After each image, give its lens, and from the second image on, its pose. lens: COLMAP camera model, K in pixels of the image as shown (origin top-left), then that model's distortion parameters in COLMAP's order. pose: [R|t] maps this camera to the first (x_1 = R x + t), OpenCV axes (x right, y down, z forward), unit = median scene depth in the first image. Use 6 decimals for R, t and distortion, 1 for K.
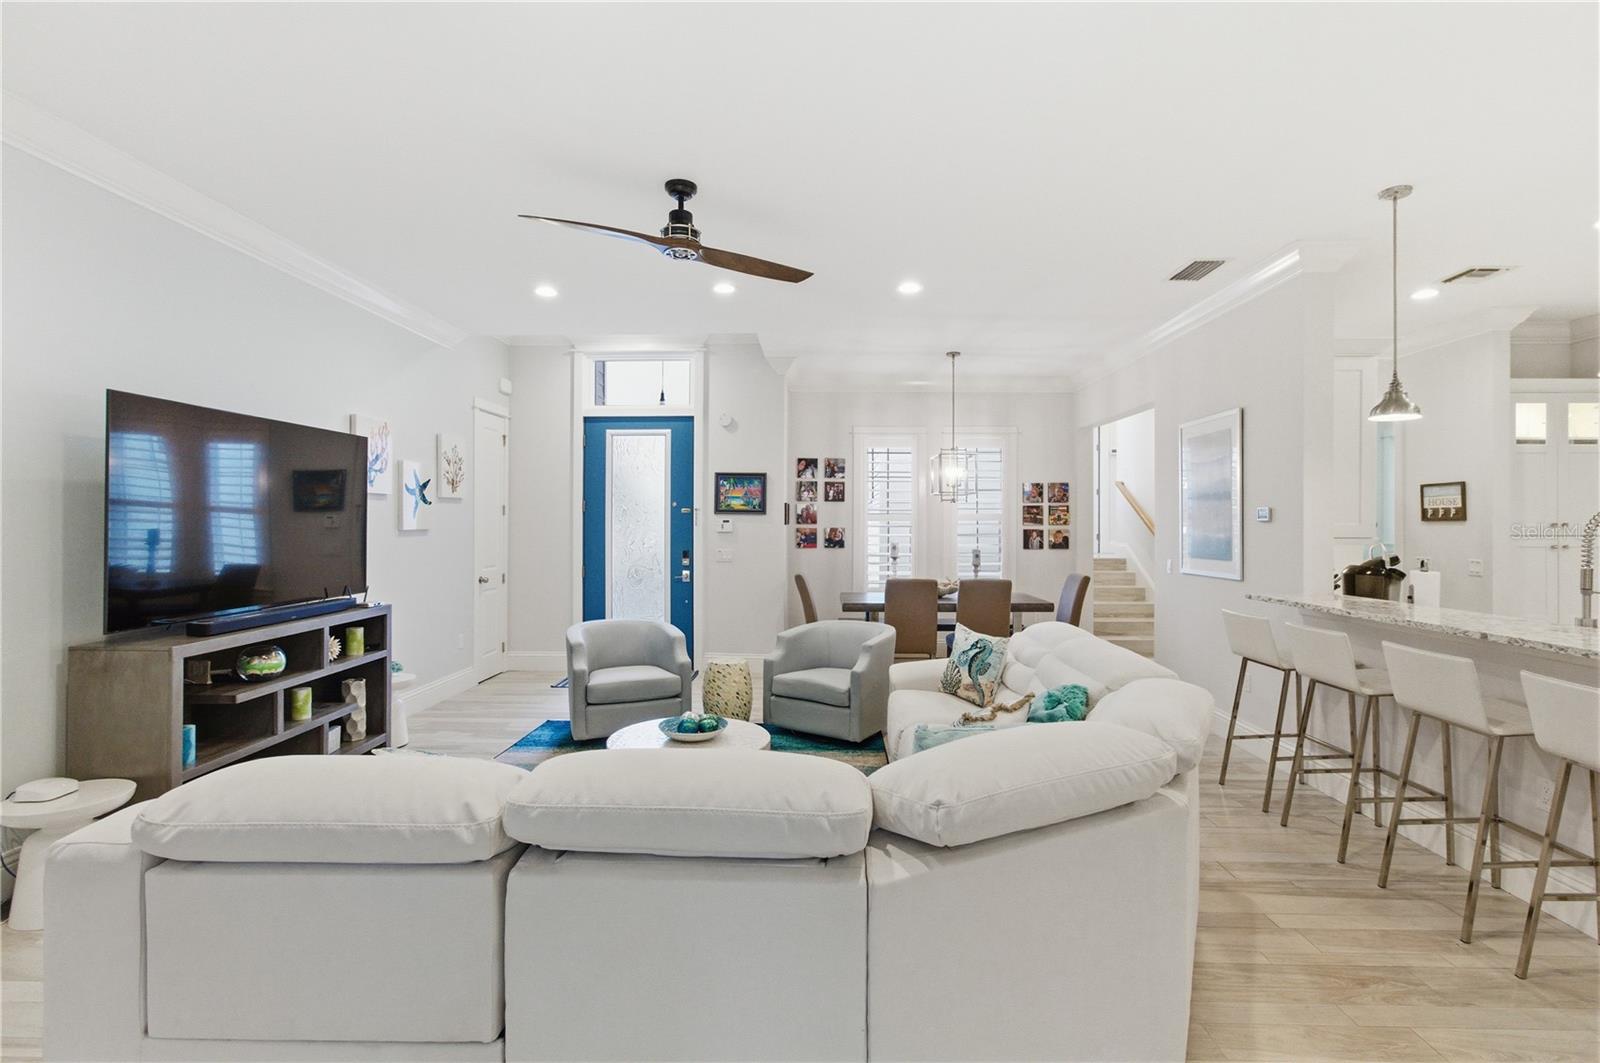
lens RADIAL K [[747.9, 0, 811.0], [0, 747.9, 523.5], [0, 0, 1]] dist [-0.008508, 0.006390]
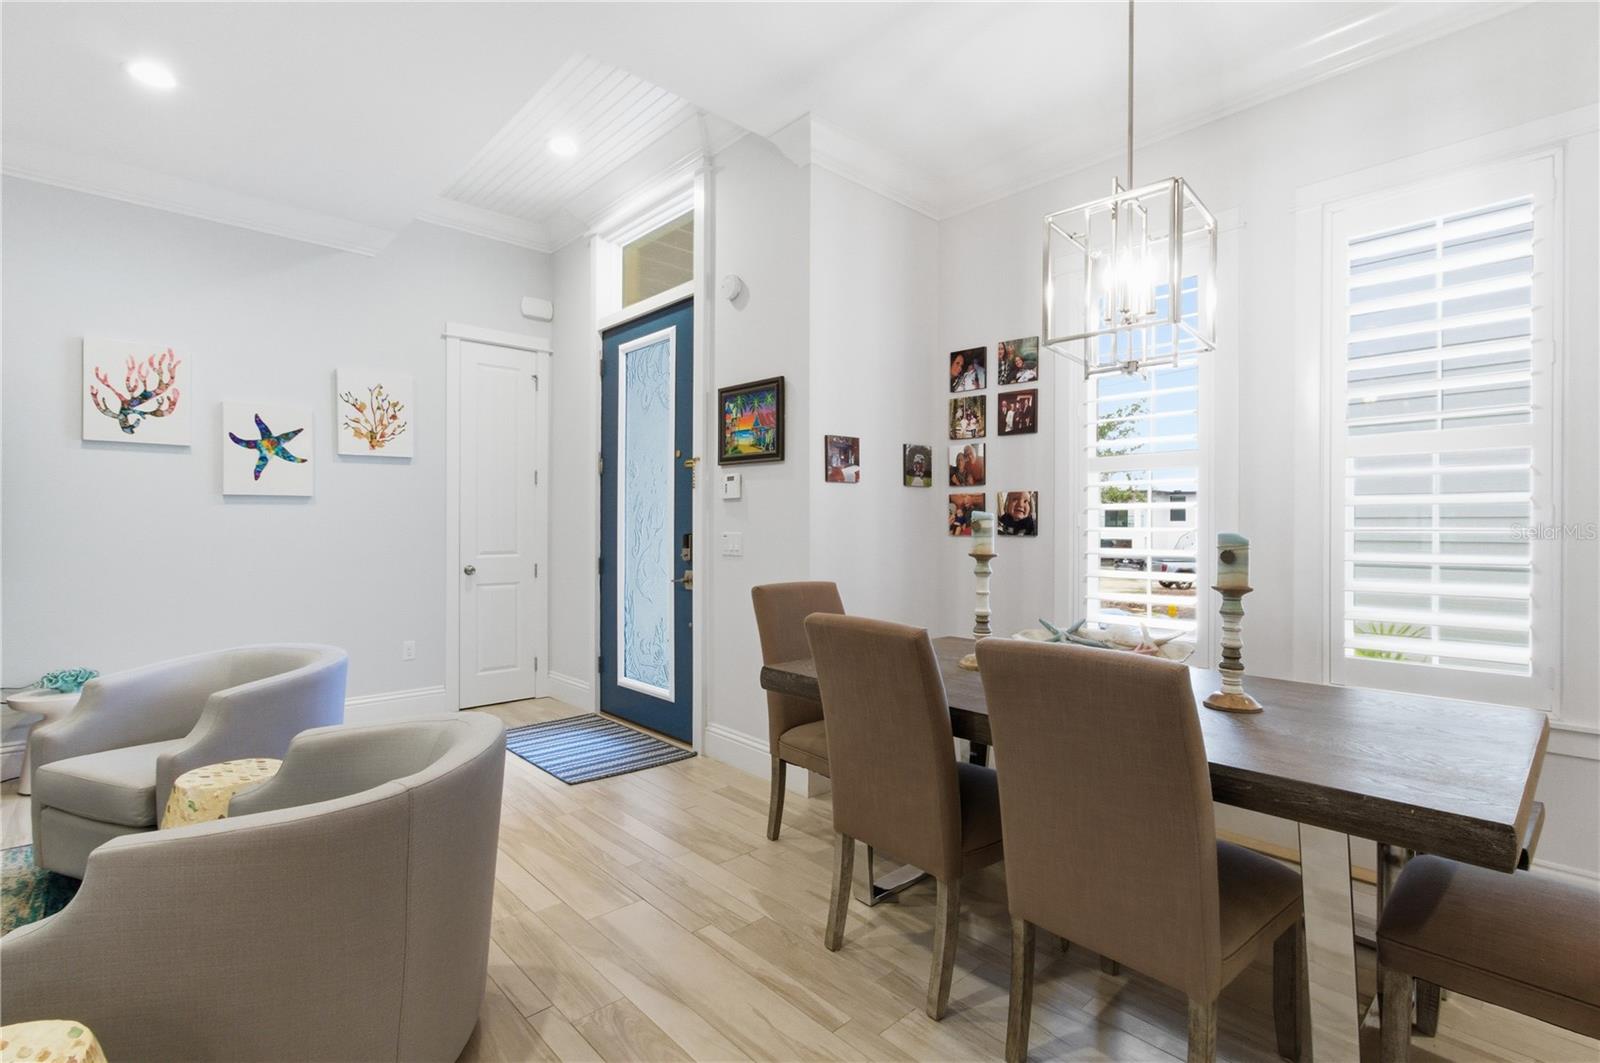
lens RADIAL K [[747.9, 0, 813.0], [0, 747.9, 525.0], [0, 0, 1]] dist [-0.008508, 0.006390]
pose [[0.706076, -0.002566, -0.708131, 0.300133], [-0.000560, 0.999991, -0.004183, 0.031738], [0.708136, 0.003350, 0.706068, 0.663196]]
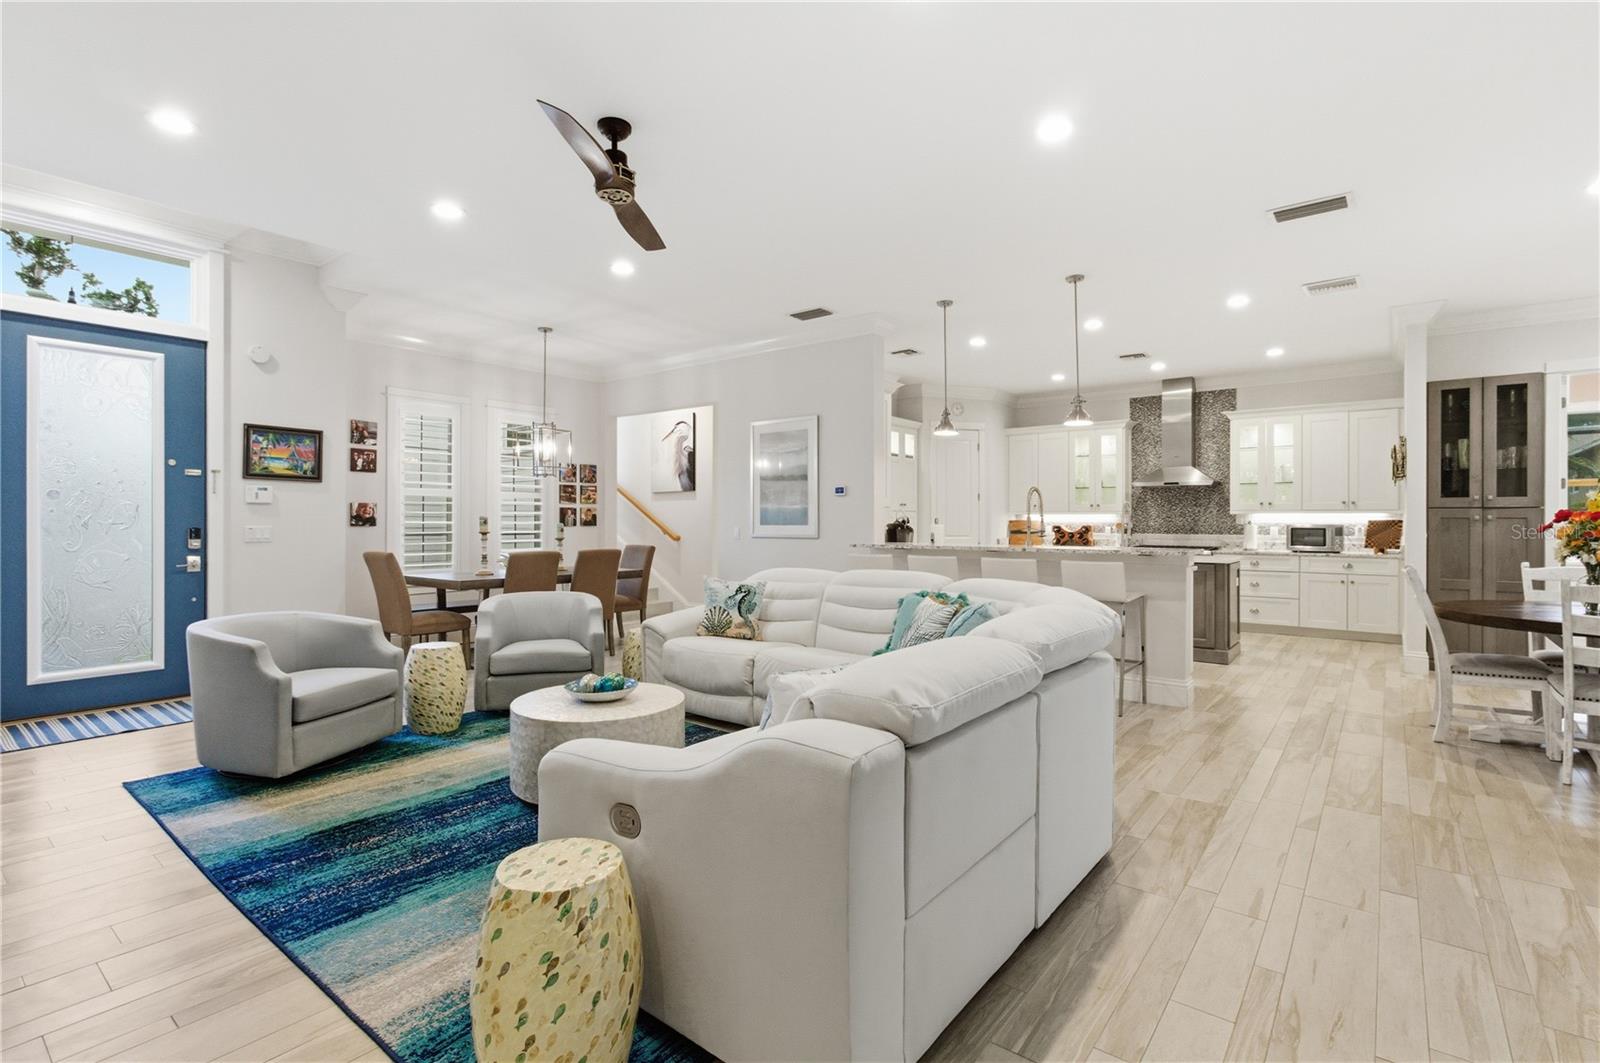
lens RADIAL K [[747.9, 0, 807.3], [0, 747.9, 520.3], [0, 0, 1]] dist [-0.008508, 0.006390]
pose [[0.603479, -0.001003, 0.797378, -0.379948], [-0.000149, 0.999999, 0.001371, 0.027068], [-0.797379, -0.000946, 0.603478, 0.104930]]
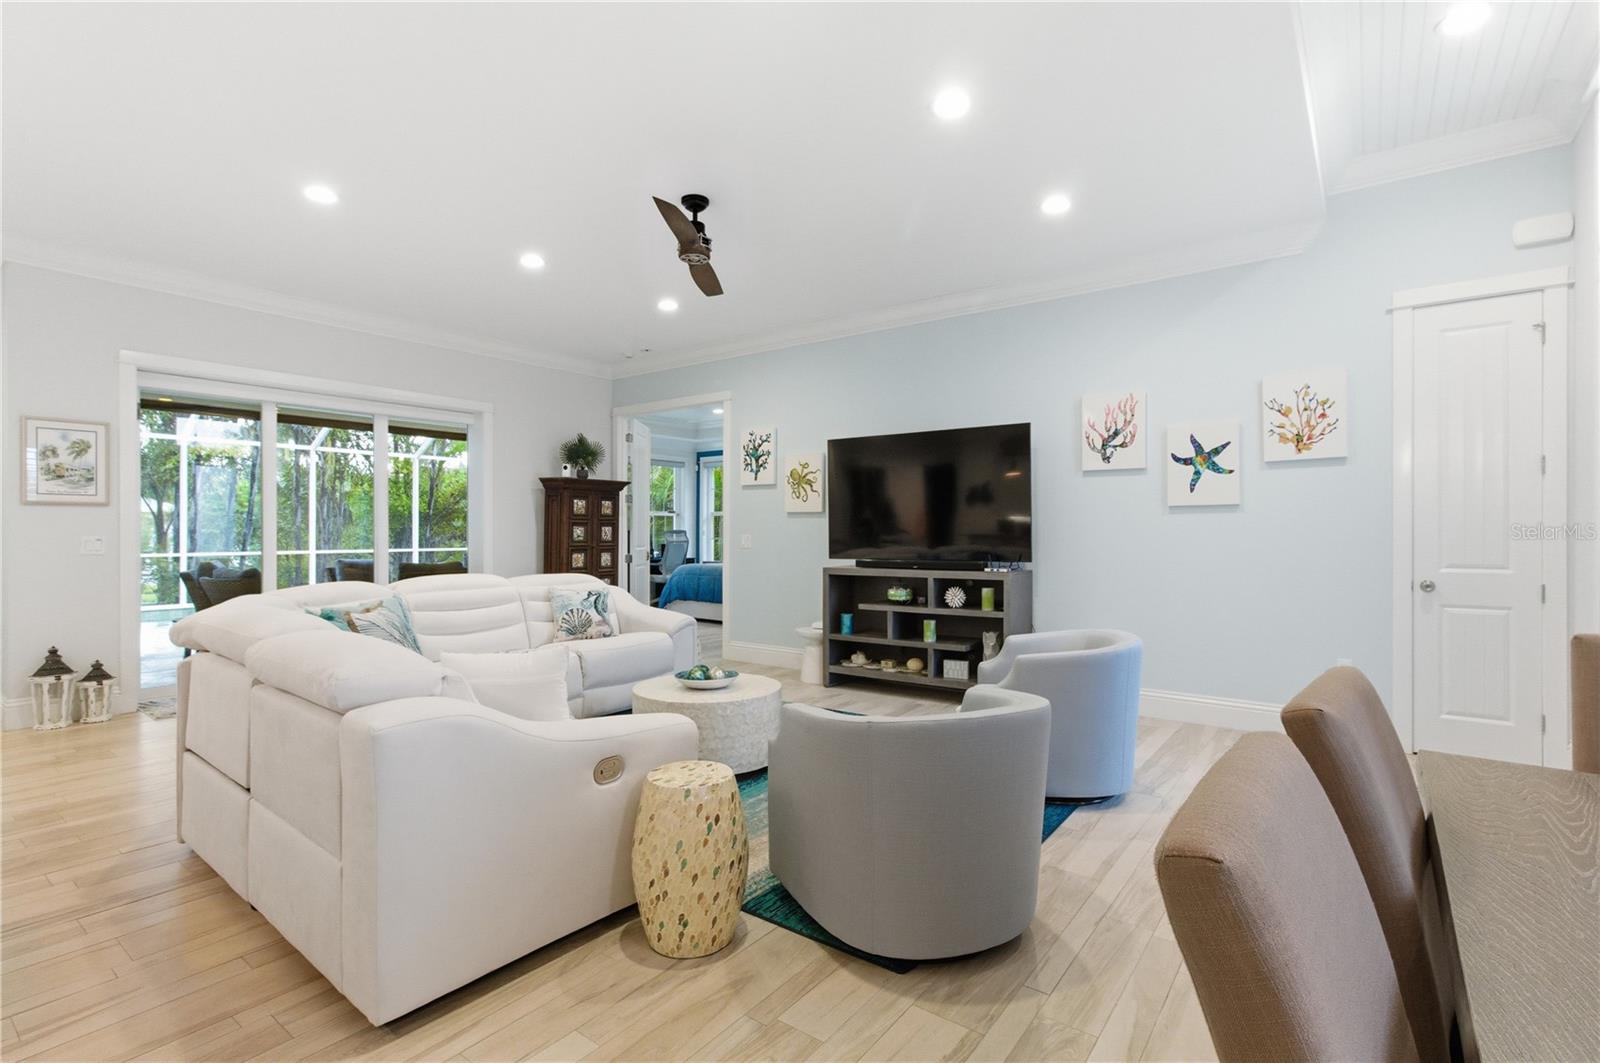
lens RADIAL K [[747.9, 0, 807.3], [0, 747.9, 534.2], [0, 0, 1]] dist [-0.008508, 0.006390]
pose [[-0.587571, -0.000334, -0.809173, 0.320782], [-0.001975, 0.999998, 0.001021, 0.031902], [0.809170, 0.002198, -0.587570, 0.876404]]
